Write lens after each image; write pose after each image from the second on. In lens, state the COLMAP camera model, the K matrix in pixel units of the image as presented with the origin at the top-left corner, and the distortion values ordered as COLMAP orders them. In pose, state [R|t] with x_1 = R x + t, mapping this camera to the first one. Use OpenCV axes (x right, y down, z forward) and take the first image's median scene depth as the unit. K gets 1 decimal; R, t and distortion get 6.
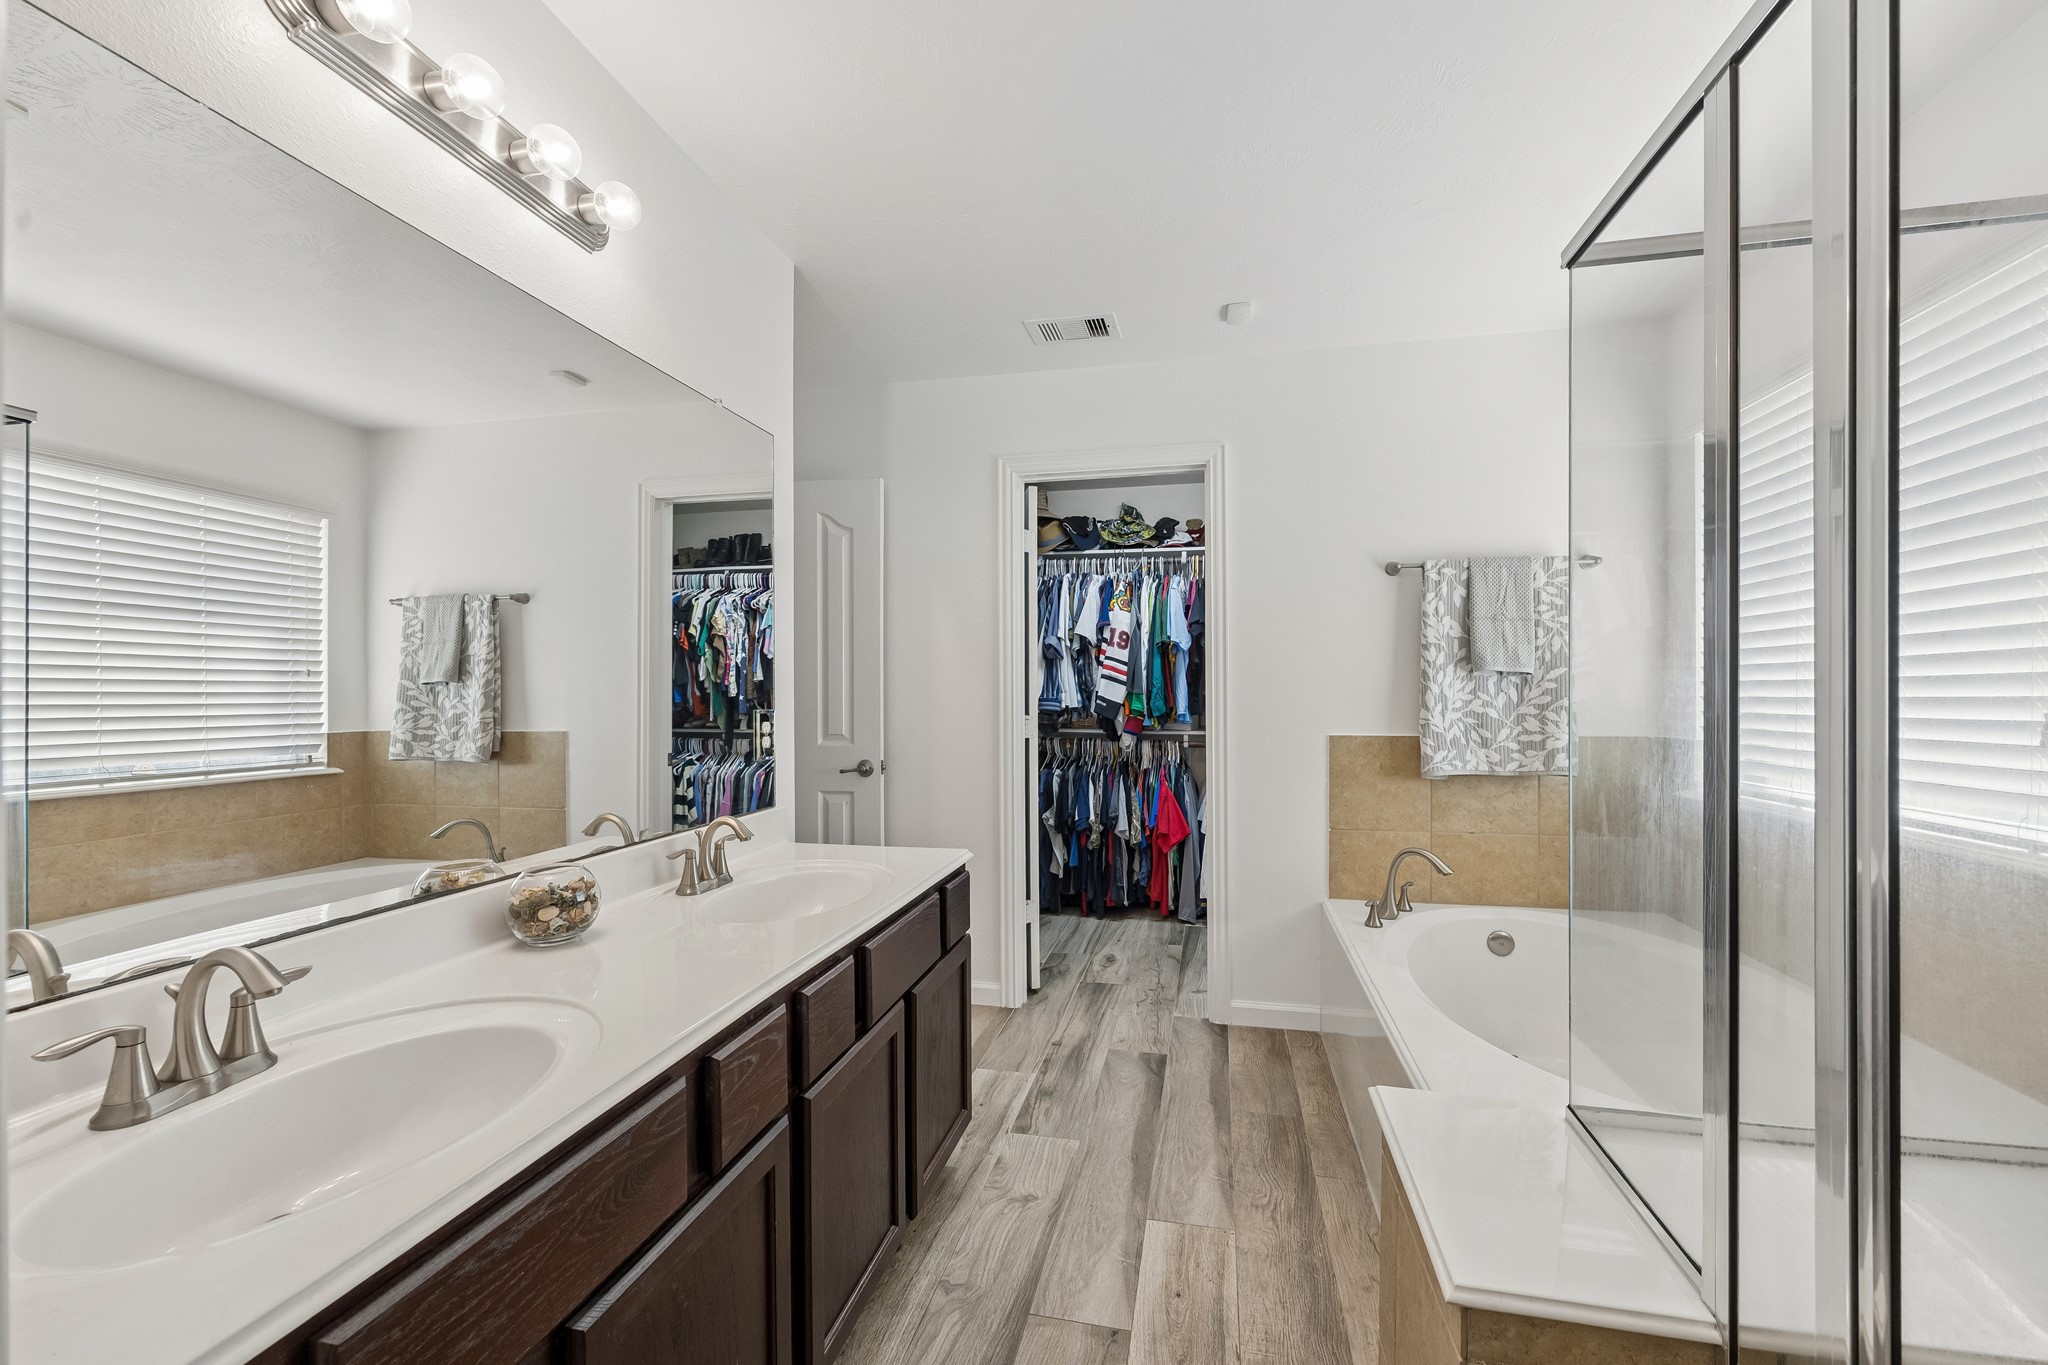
lens RADIAL K [[800.1, 0, 1032.7], [0, 800.1, 682.6], [0, 0, 1]] dist [-0.001273, -0.000463]
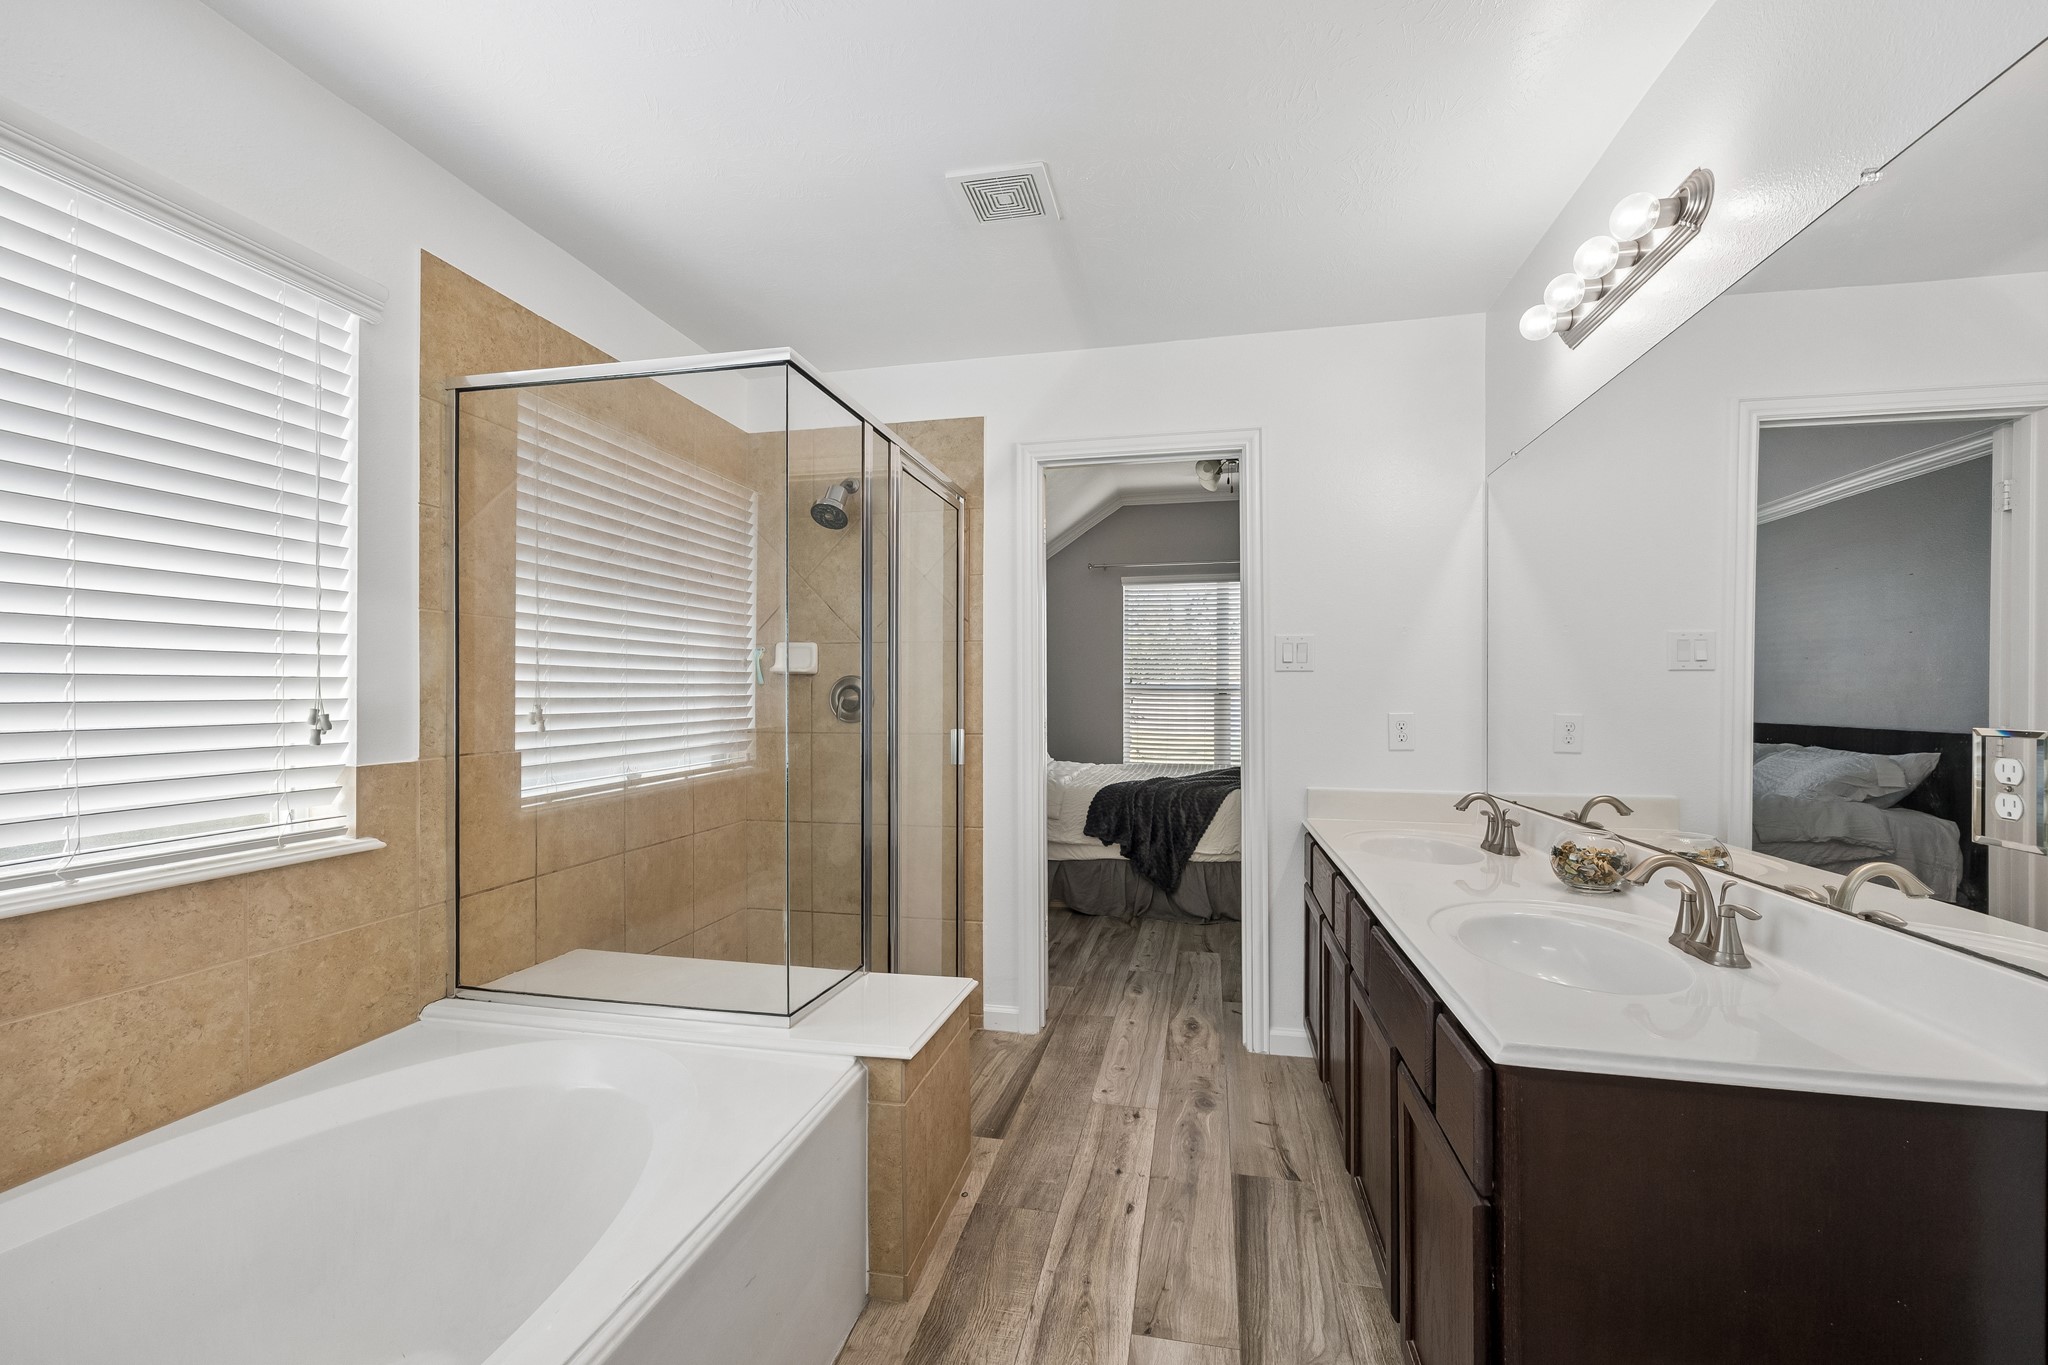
lens RADIAL K [[800.1, 0, 1032.7], [0, 800.1, 682.6], [0, 0, 1]] dist [-0.001273, -0.000463]
pose [[-0.999902, 0.000383, -0.013961, 0.252692], [0.000551, 0.999928, -0.012010, 0.012079], [0.013956, -0.012016, -0.999830, 1.947600]]
